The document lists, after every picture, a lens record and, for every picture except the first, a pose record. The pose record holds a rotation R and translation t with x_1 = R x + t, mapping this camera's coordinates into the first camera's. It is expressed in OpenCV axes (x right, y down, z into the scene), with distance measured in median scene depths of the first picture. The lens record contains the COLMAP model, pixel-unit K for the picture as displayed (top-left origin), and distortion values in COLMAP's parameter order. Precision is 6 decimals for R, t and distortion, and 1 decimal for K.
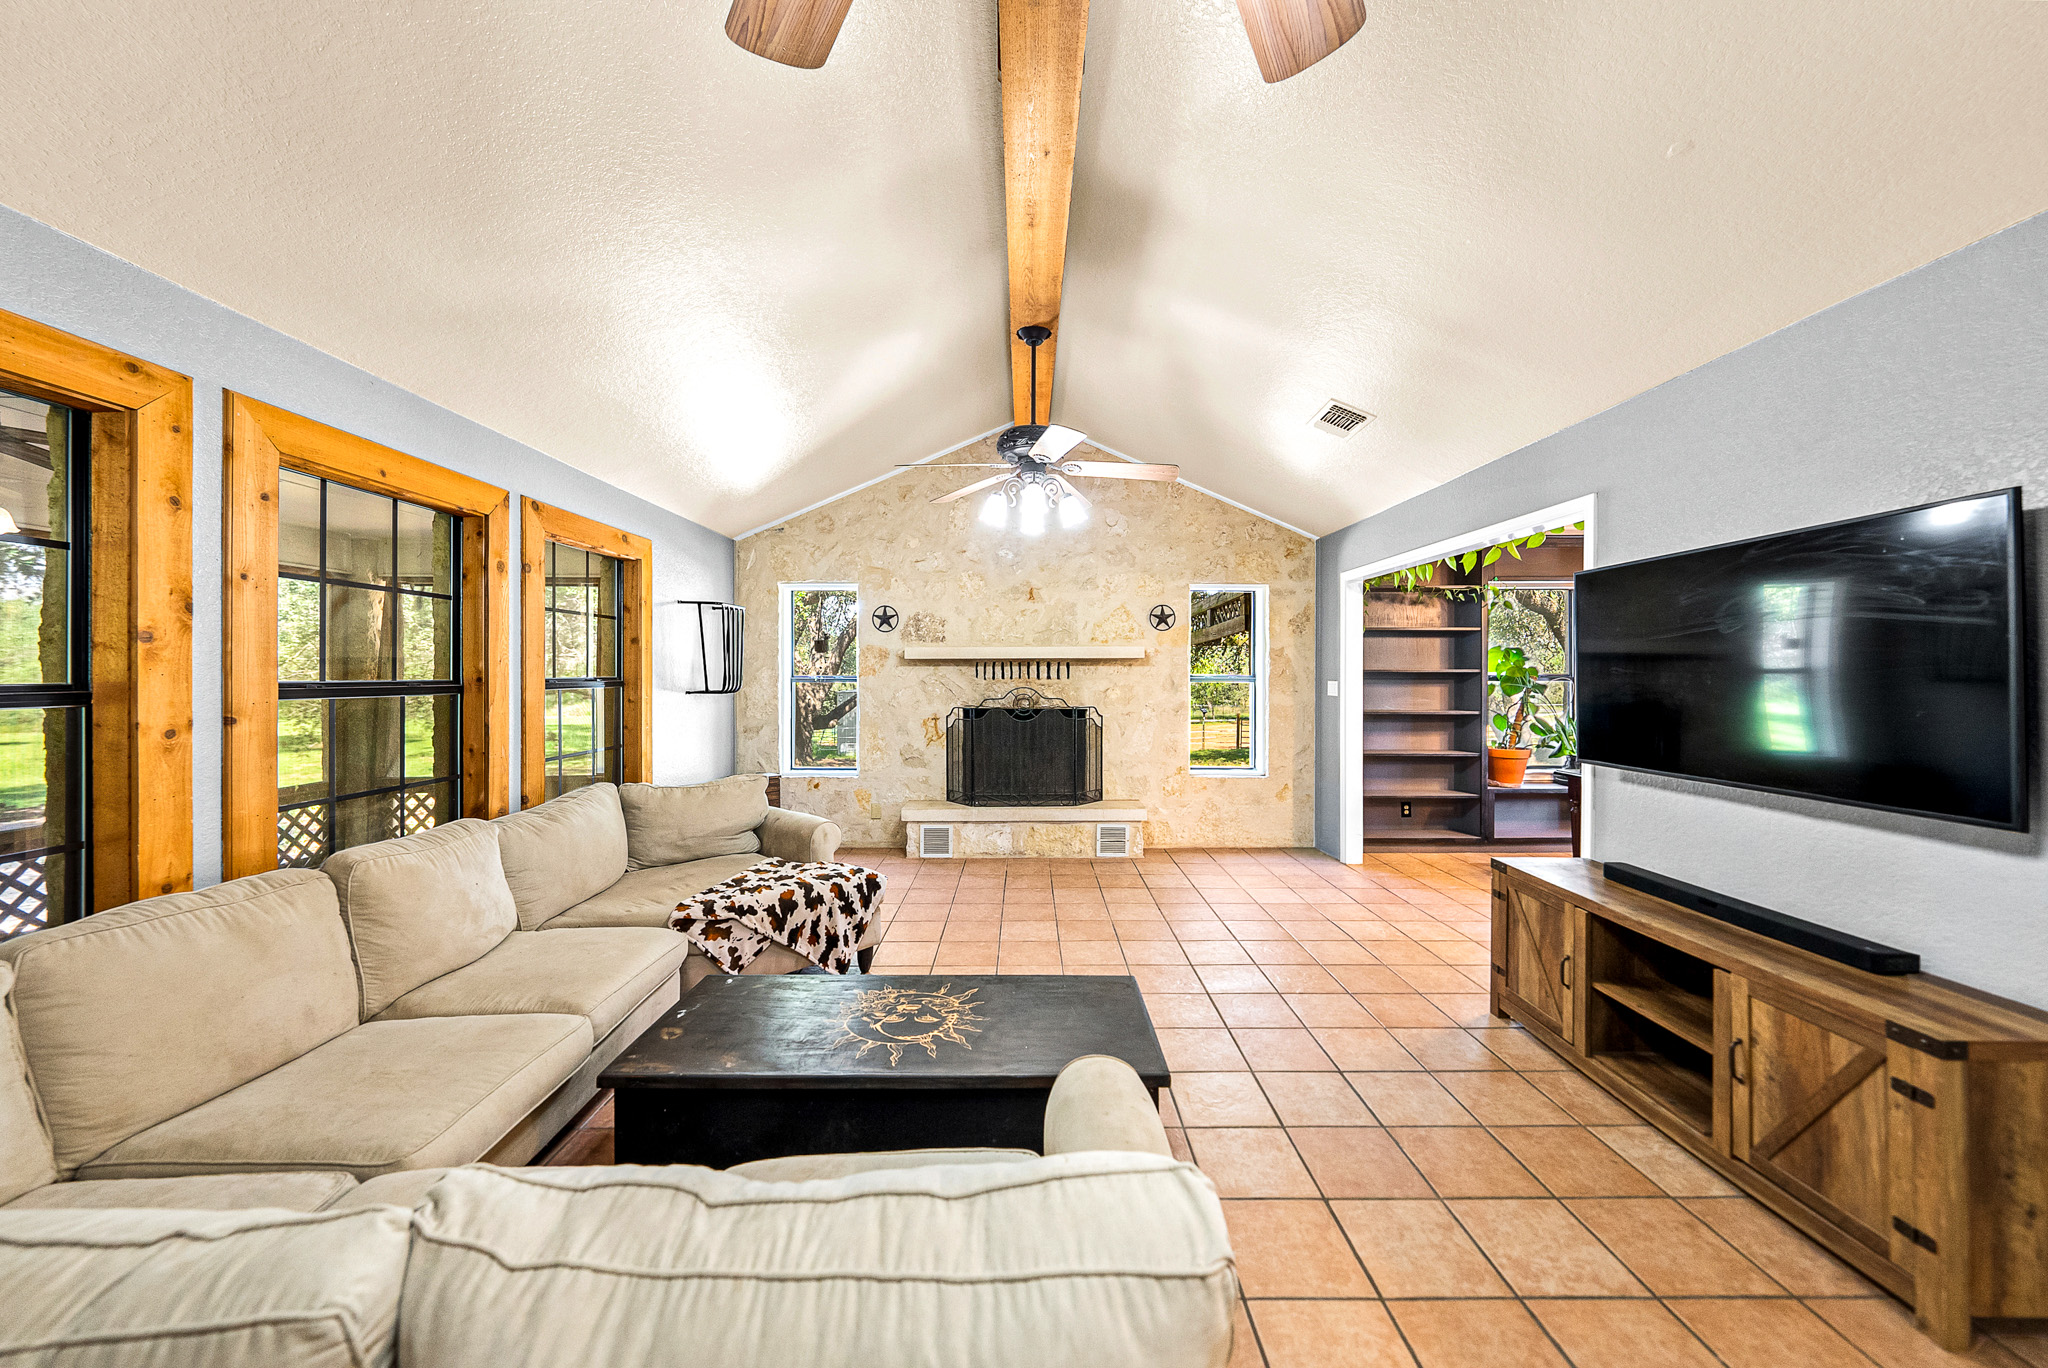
lens RADIAL K [[720.5, 0, 1027.6], [0, 720.5, 673.9], [0, 0, 1]] dist [-0.001607, -0.000094]
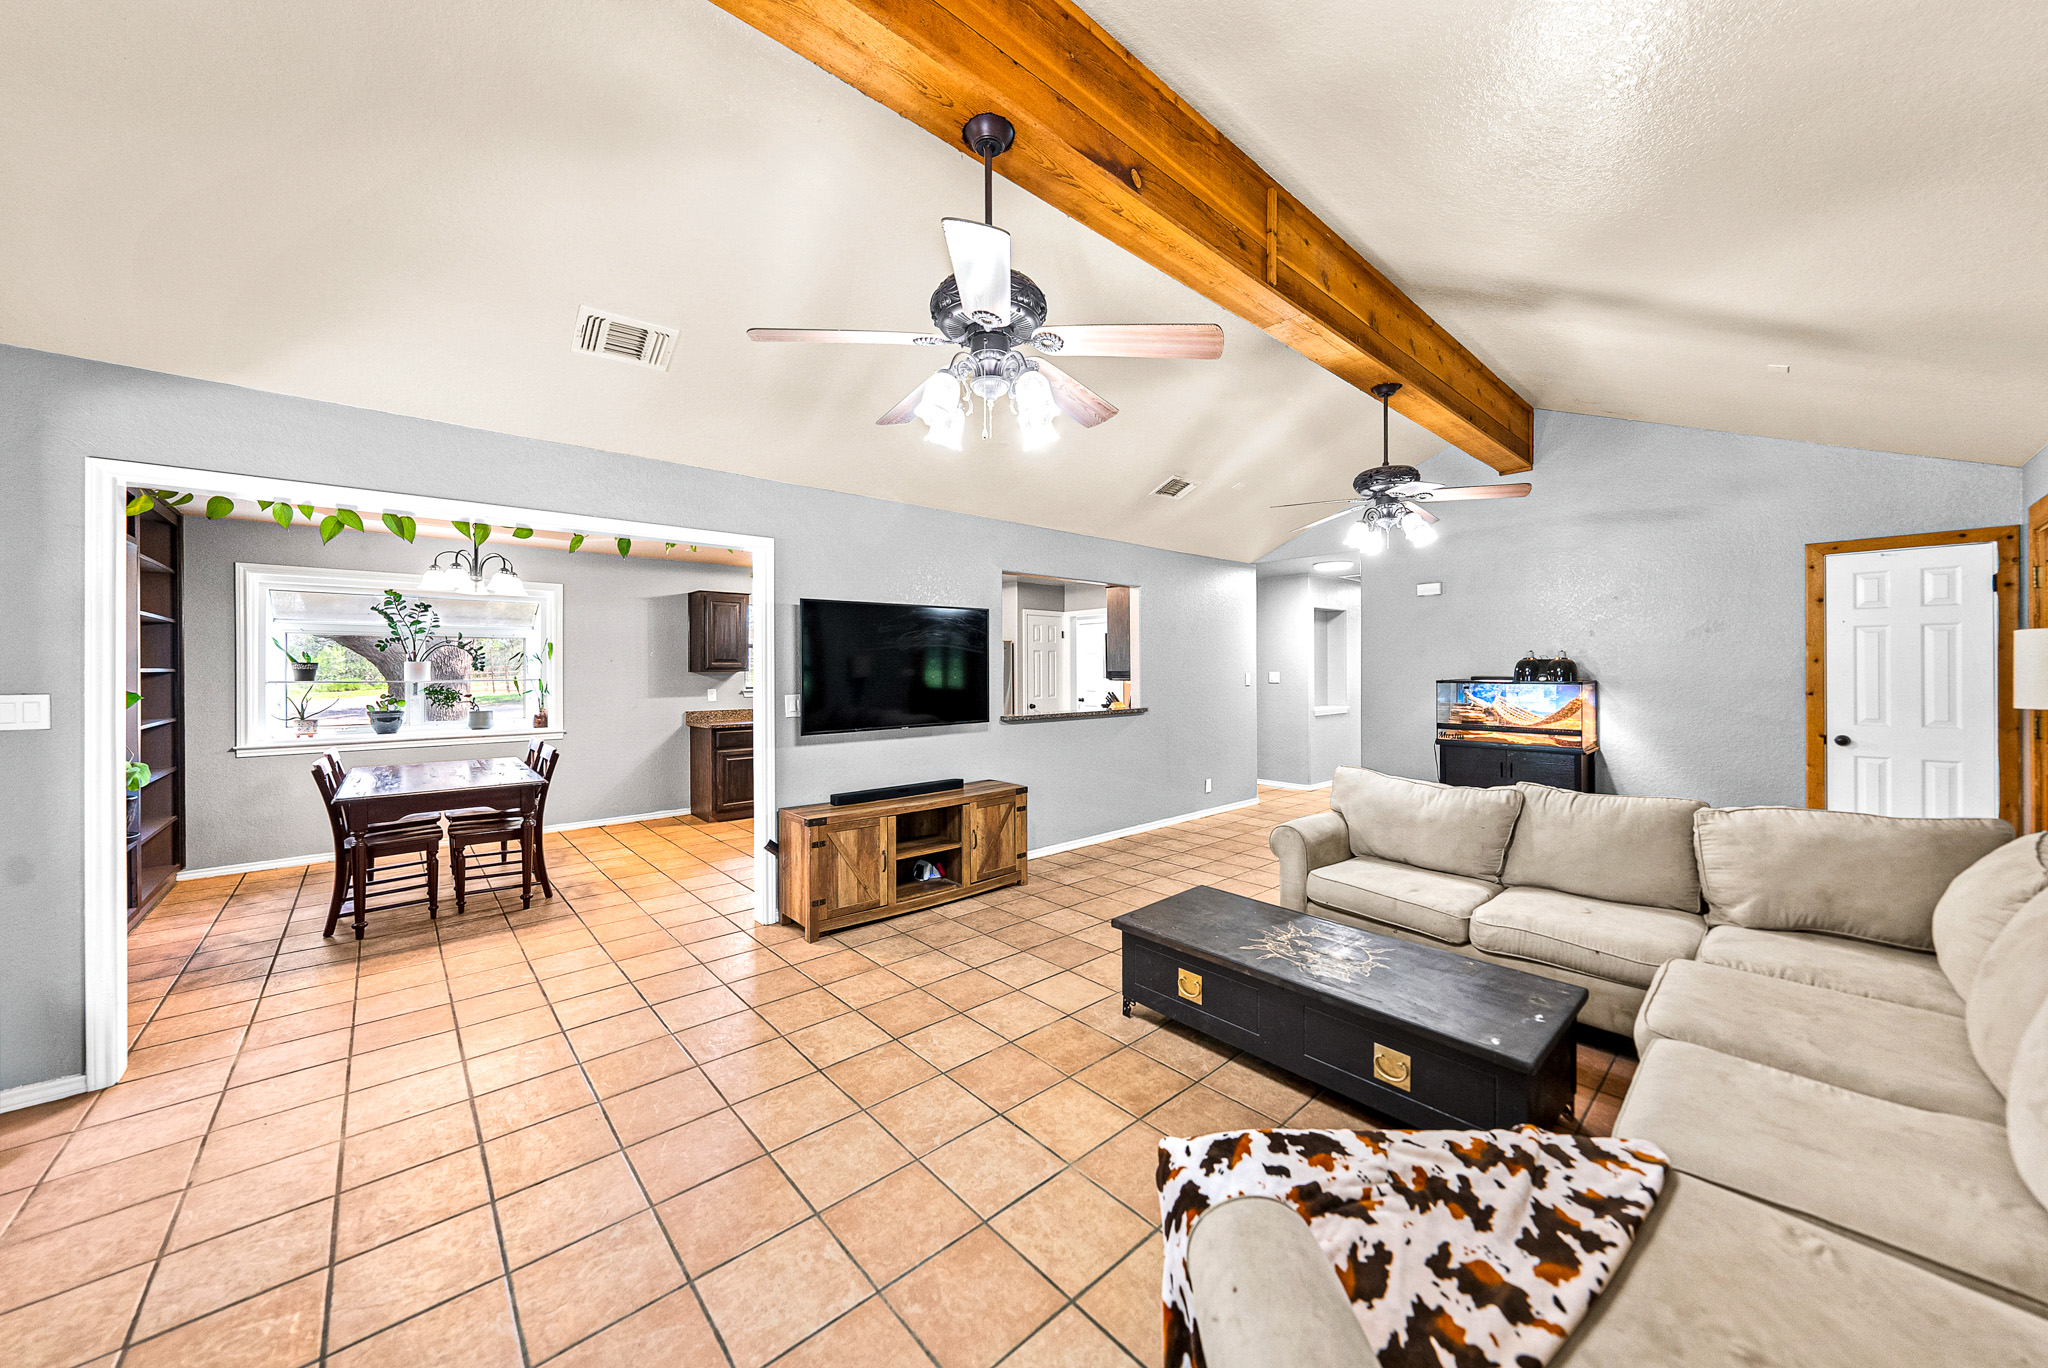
lens RADIAL K [[720.5, 0, 1027.6], [0, 720.5, 673.9], [0, 0, 1]] dist [-0.001607, -0.000094]
pose [[-0.668102, -0.001284, 0.744069, -0.282025], [0.006070, 0.999956, 0.007176, -0.001099], [-0.744045, 0.009311, -0.668065, 0.820398]]
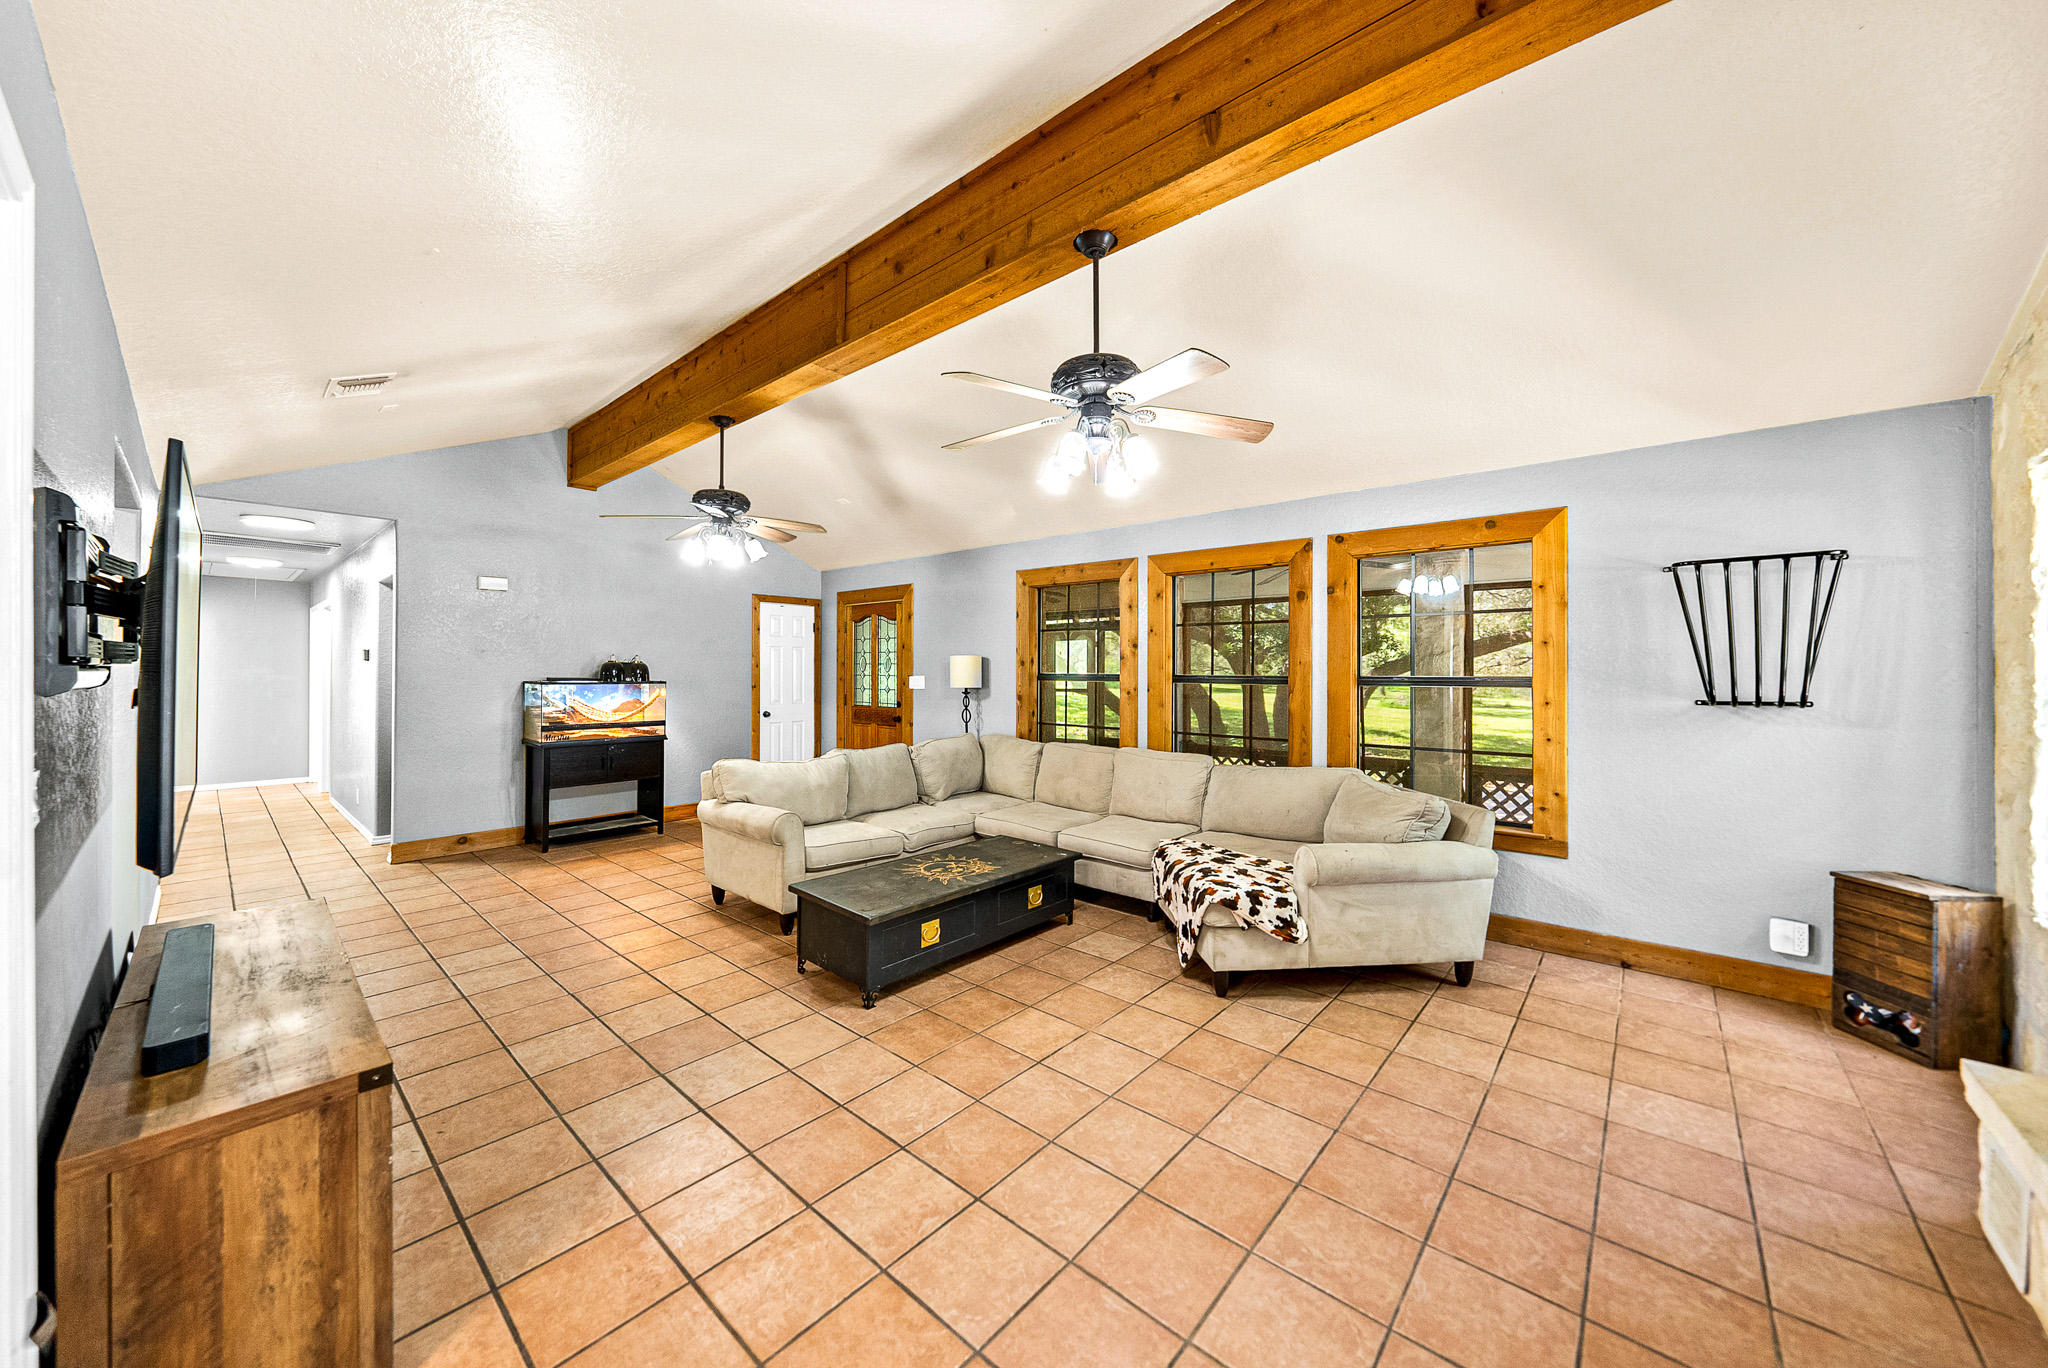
lens RADIAL K [[720.5, 0, 1027.6], [0, 720.5, 673.9], [0, 0, 1]] dist [-0.001607, -0.000094]
pose [[-0.658258, 0.002749, -0.752787, 0.380803], [-0.004064, 0.999966, 0.007206, -0.002090], [0.752781, 0.007803, -0.658224, 0.859197]]
